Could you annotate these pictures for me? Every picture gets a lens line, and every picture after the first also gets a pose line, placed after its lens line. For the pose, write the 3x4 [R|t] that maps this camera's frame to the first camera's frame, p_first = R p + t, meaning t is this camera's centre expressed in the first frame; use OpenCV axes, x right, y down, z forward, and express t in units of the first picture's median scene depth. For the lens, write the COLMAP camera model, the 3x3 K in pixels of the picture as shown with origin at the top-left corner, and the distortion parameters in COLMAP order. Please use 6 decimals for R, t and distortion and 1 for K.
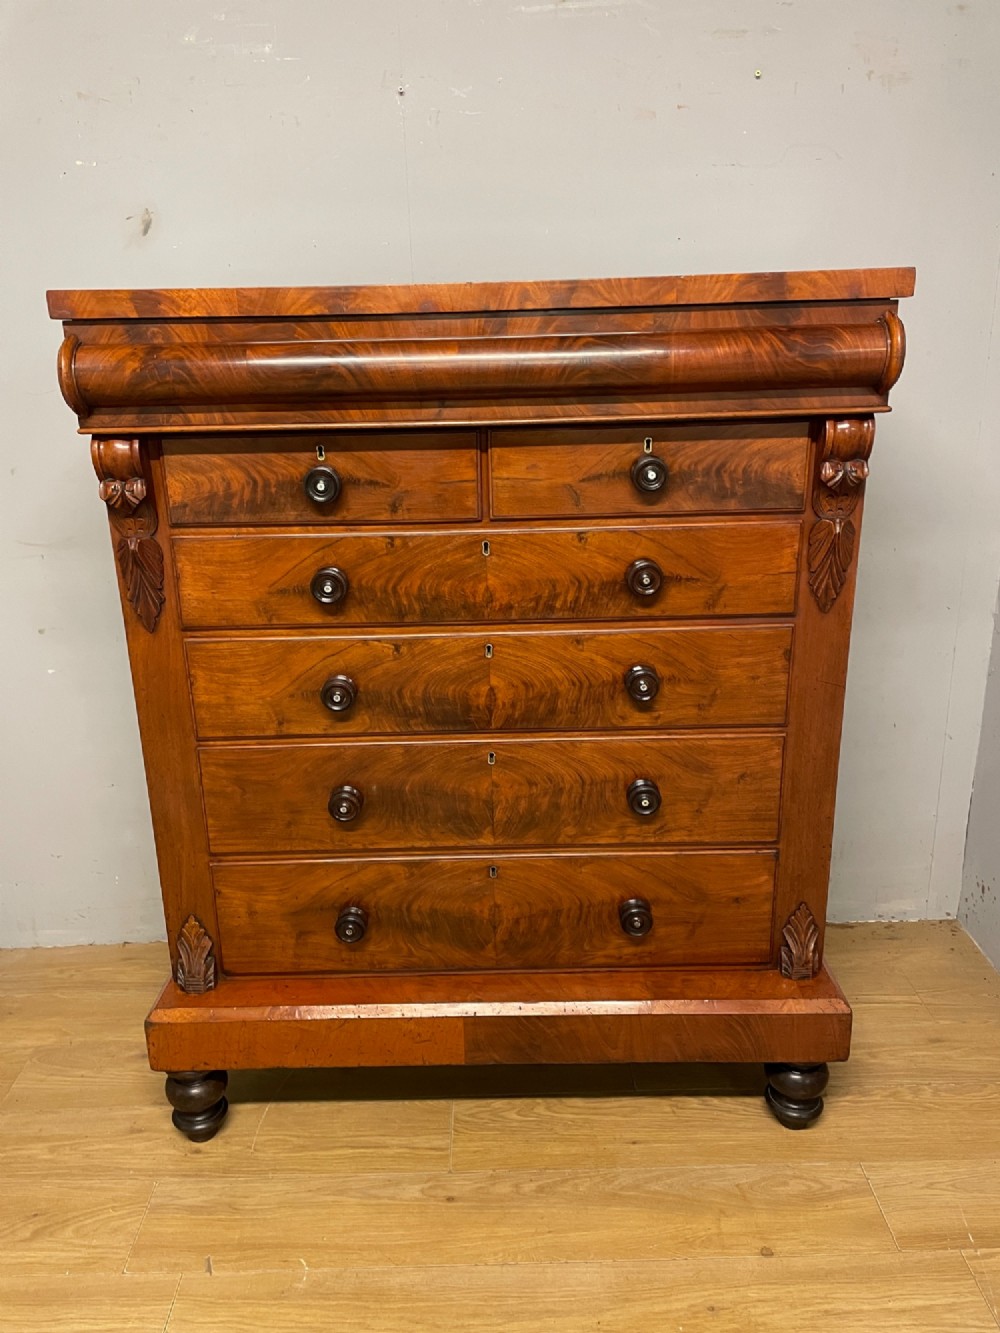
lens RADIAL K [[993.1, 0, 503.0], [0, 993.1, 662.8], [0, 0, 1]] dist [0.088360, -0.108667]
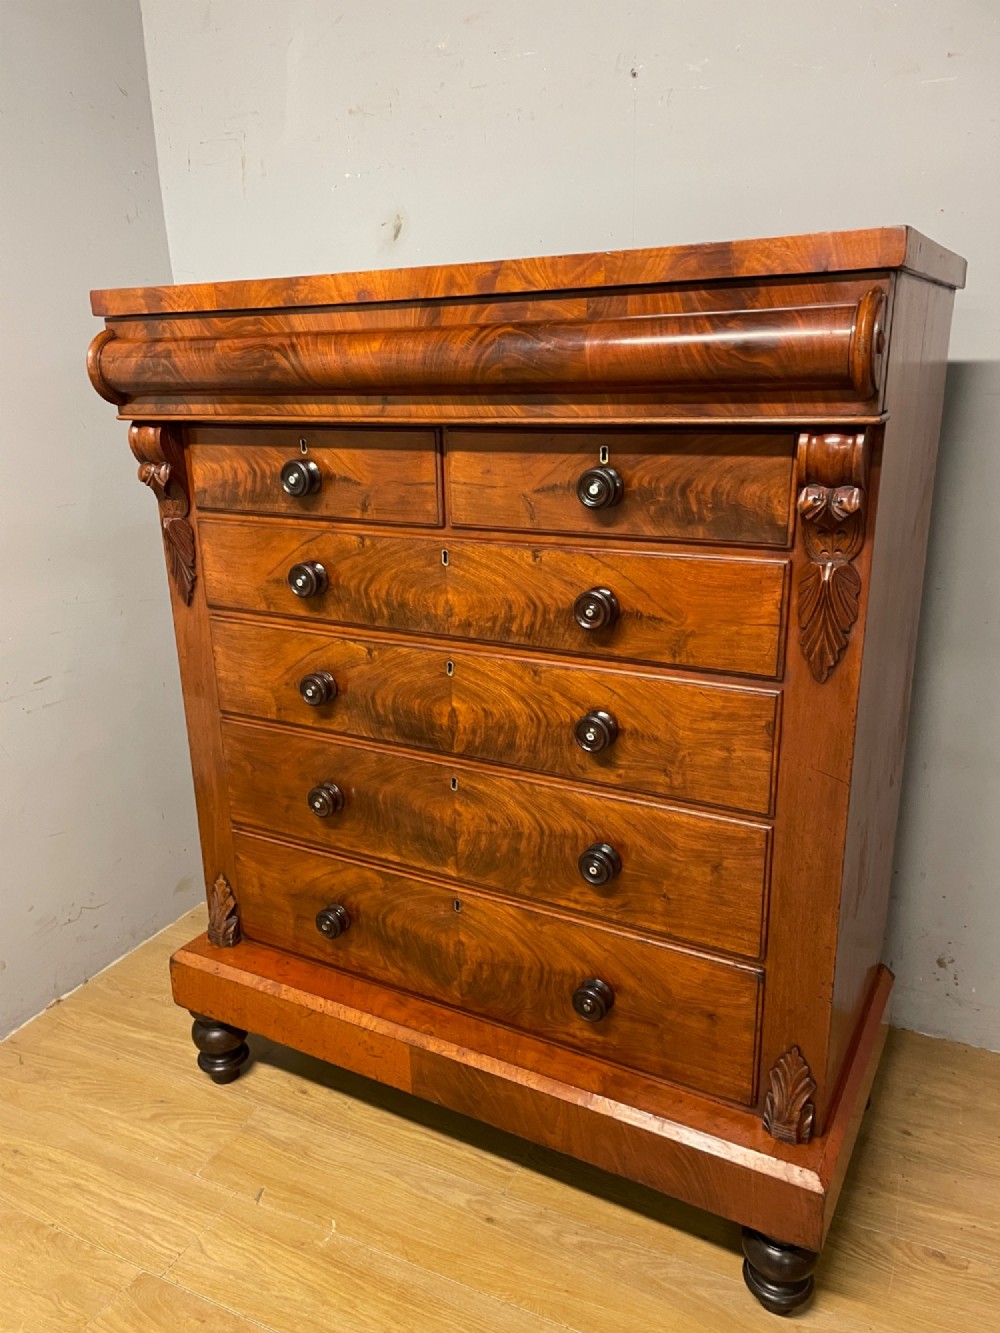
lens RADIAL K [[1005.1, 0, 498.9], [0, 1005.1, 681.3], [0, 0, 1]] dist [0.093052, -0.126286]
pose [[0.869115, 0.152019, -0.470669, 0.479430], [-0.149989, 0.987792, 0.042079, -0.047456], [0.471320, 0.034024, 0.881306, 0.196029]]
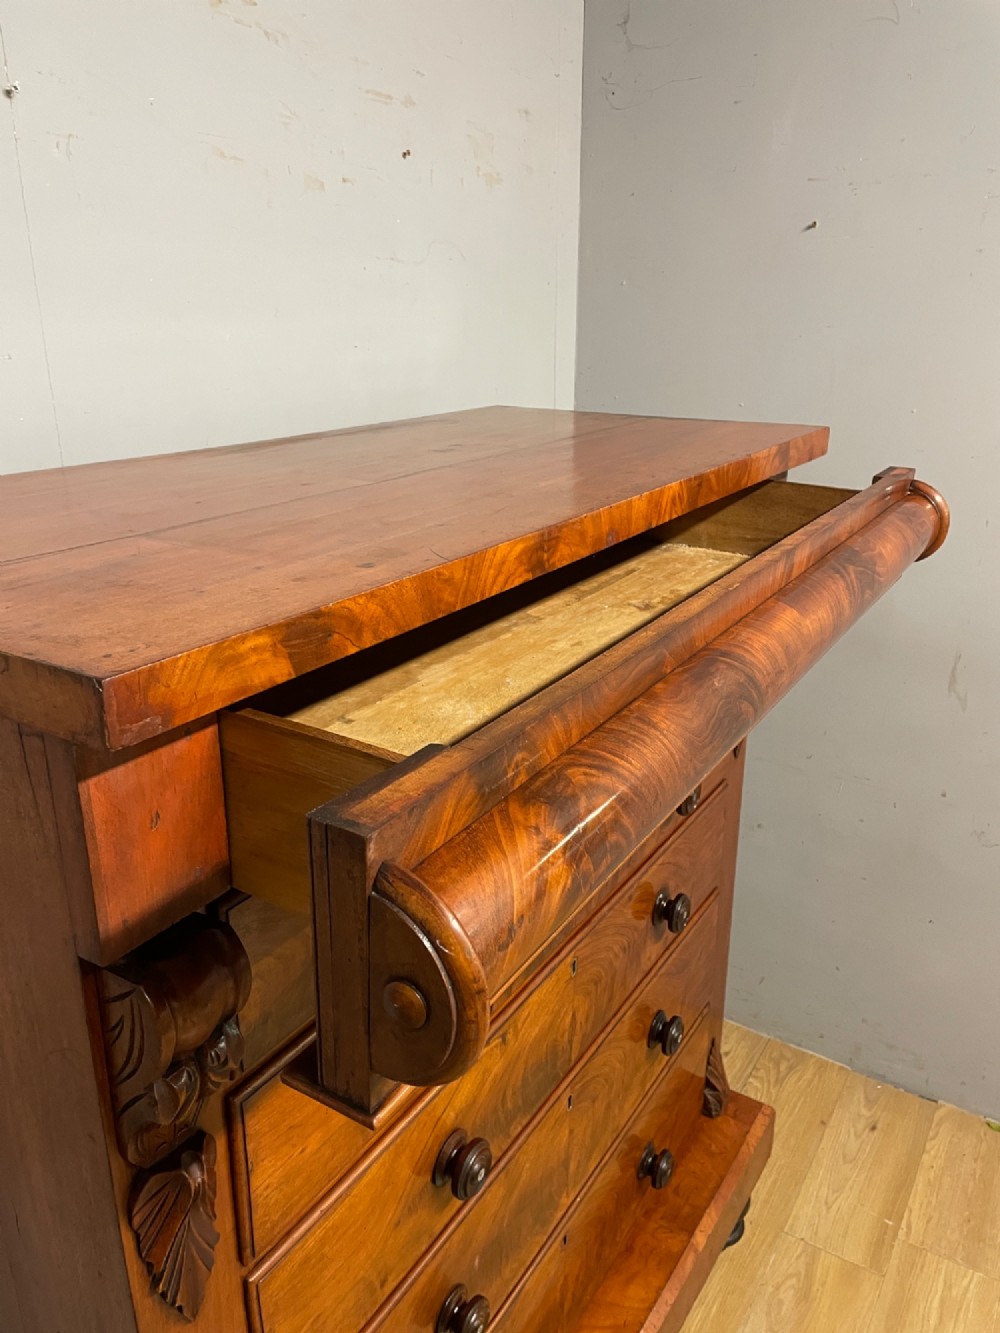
lens RADIAL K [[994.3, 0, 506.5], [0, 994.3, 659.0], [0, 0, 1]] dist [0.087655, -0.110031]
pose [[0.541644, -0.256011, 0.800675, -0.563964], [0.246264, 0.959031, 0.140051, -0.339898], [-0.803727, 0.121320, 0.582499, 0.608781]]
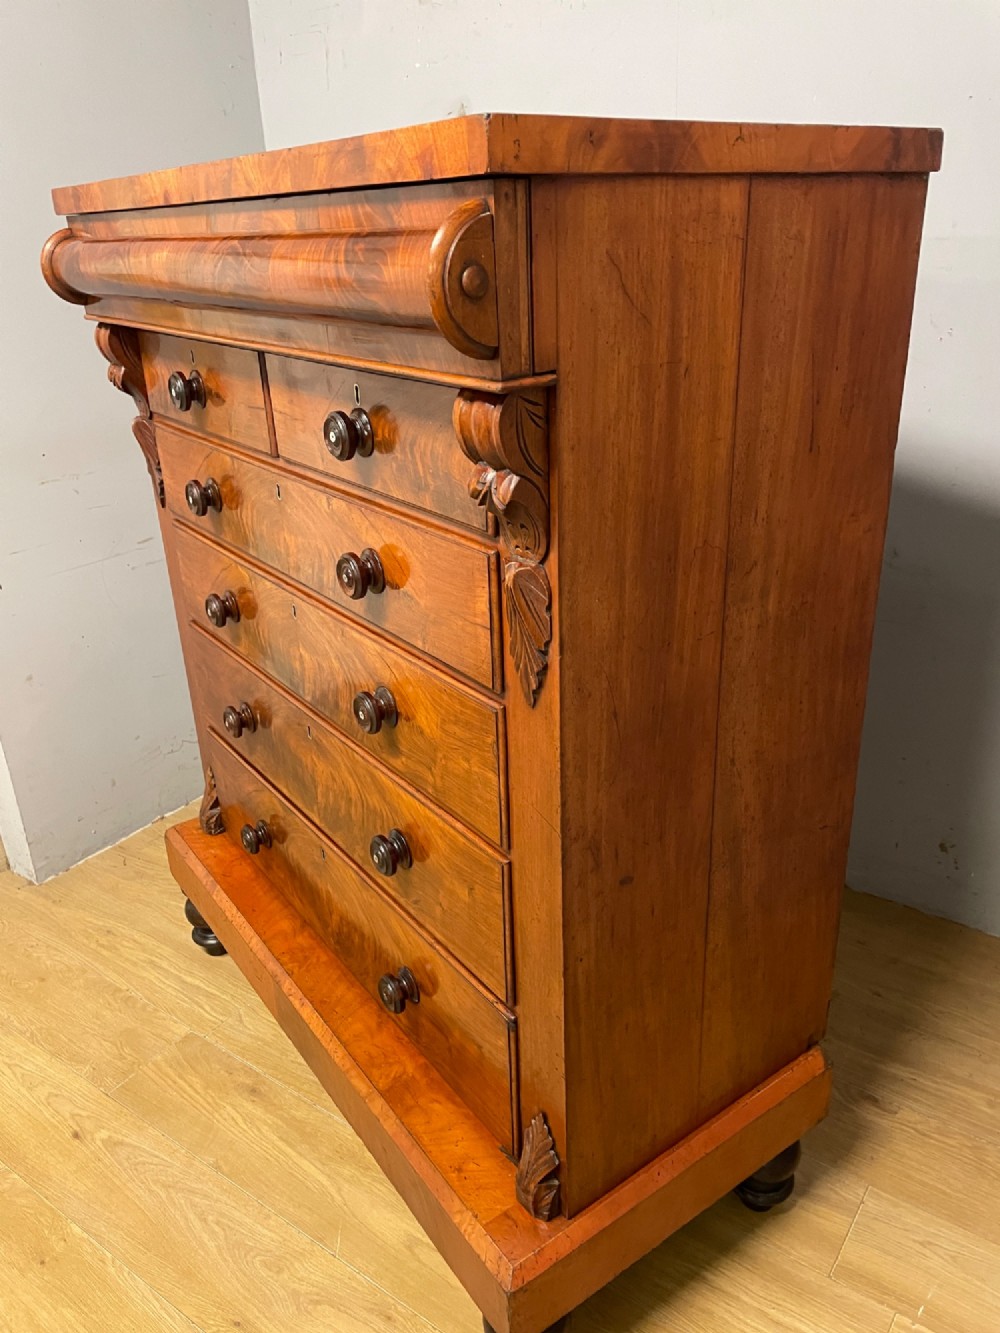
lens RADIAL K [[982.6, 0, 551.1], [0, 982.6, 646.4], [0, 0, 1]] dist [0.072135, -0.079335]
pose [[0.616510, 0.311921, -0.722925, 0.764184], [-0.240224, 0.948918, 0.204567, -0.215215], [0.749805, 0.047547, 0.659948, 0.615446]]
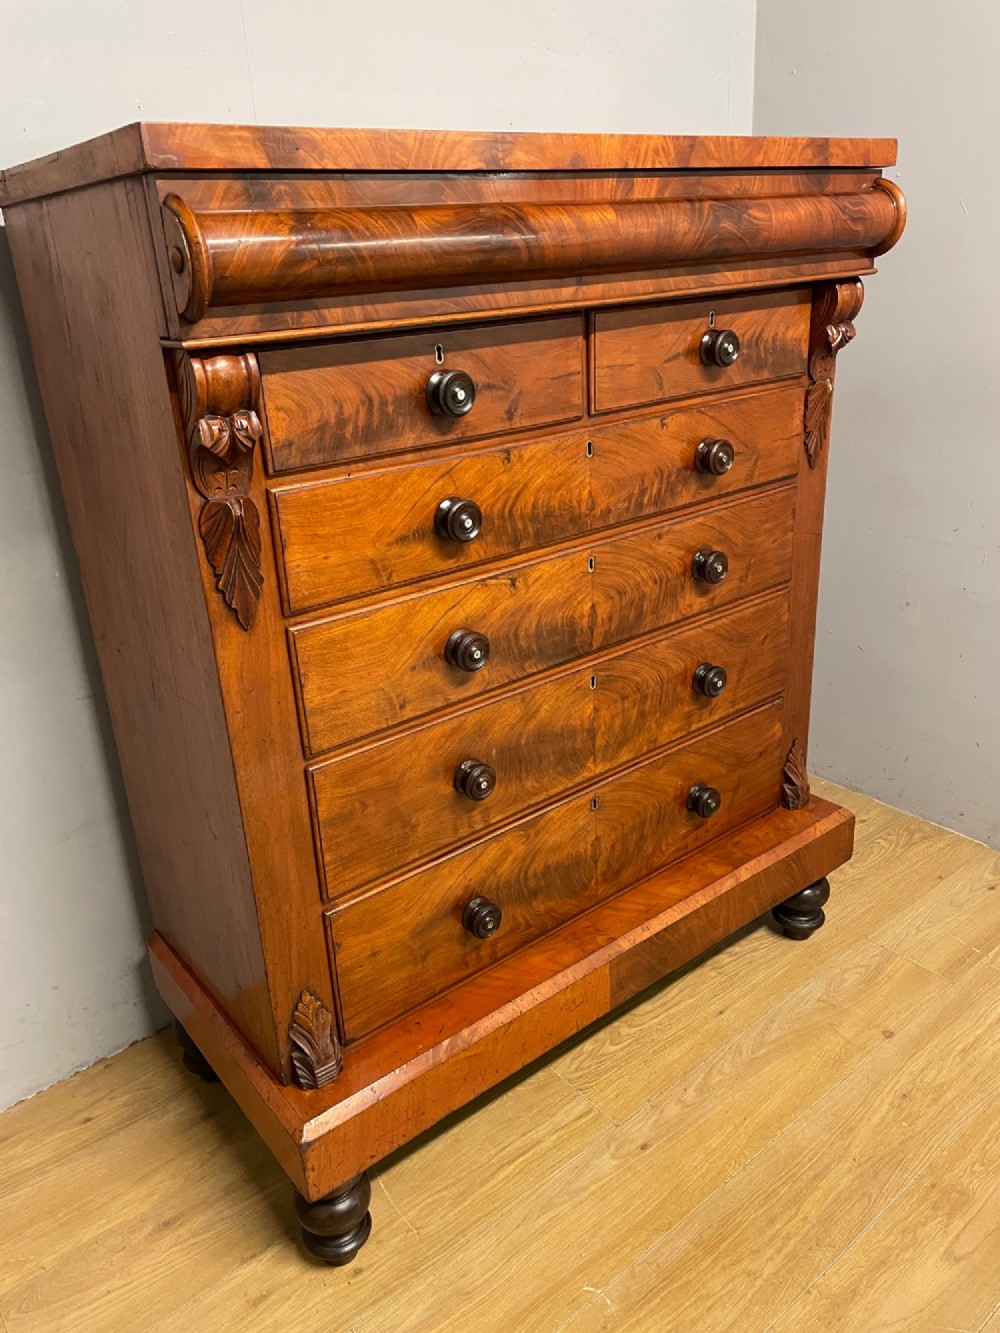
lens RADIAL K [[990.5, 0, 492.0], [0, 990.5, 655.5], [0, 0, 1]] dist [0.086820, -0.106699]
pose [[0.789293, -0.247310, 0.562010, -0.629386], [0.227248, 0.967963, 0.106798, -0.049892], [-0.570417, 0.043420, 0.820207, 0.315538]]
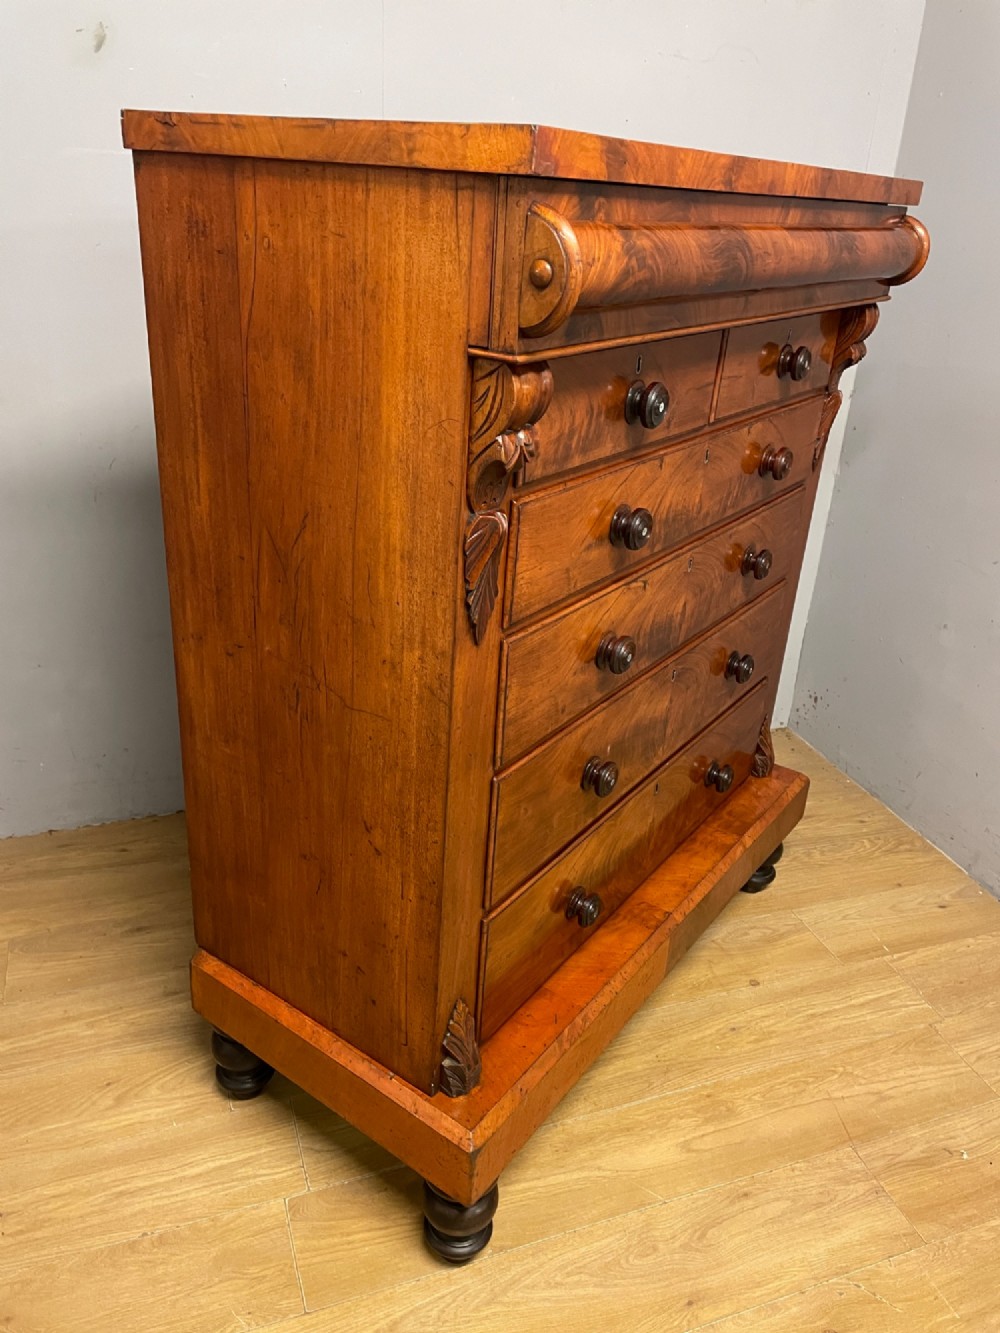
lens RADIAL K [[994.4, 0, 498.1], [0, 994.4, 652.0], [0, 0, 1]] dist [0.089565, -0.122973]
pose [[0.586313, -0.285378, 0.758154, -0.884975], [0.184077, 0.958346, 0.218377, -0.177395], [-0.788894, 0.011522, 0.614422, 0.570189]]
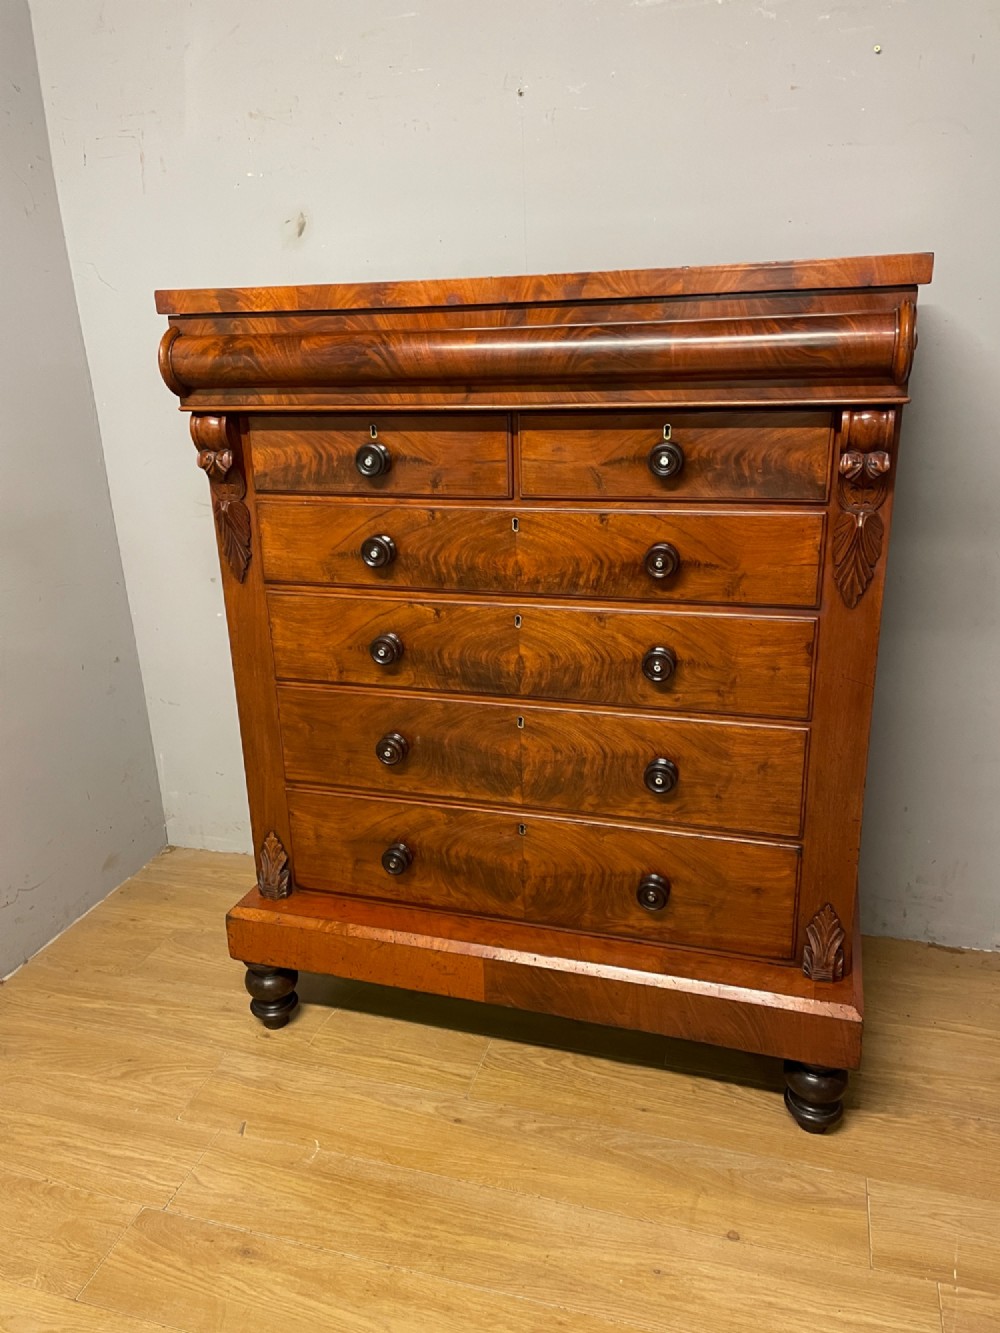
lens RADIAL K [[994.3, 0, 506.5], [0, 994.3, 659.0], [0, 0, 1]] dist [0.087655, -0.110031]
pose [[0.956387, 0.087508, -0.278687, 0.280895], [-0.083176, 0.996159, 0.027355, 0.000265], [0.280011, -0.002982, 0.959992, -0.031713]]
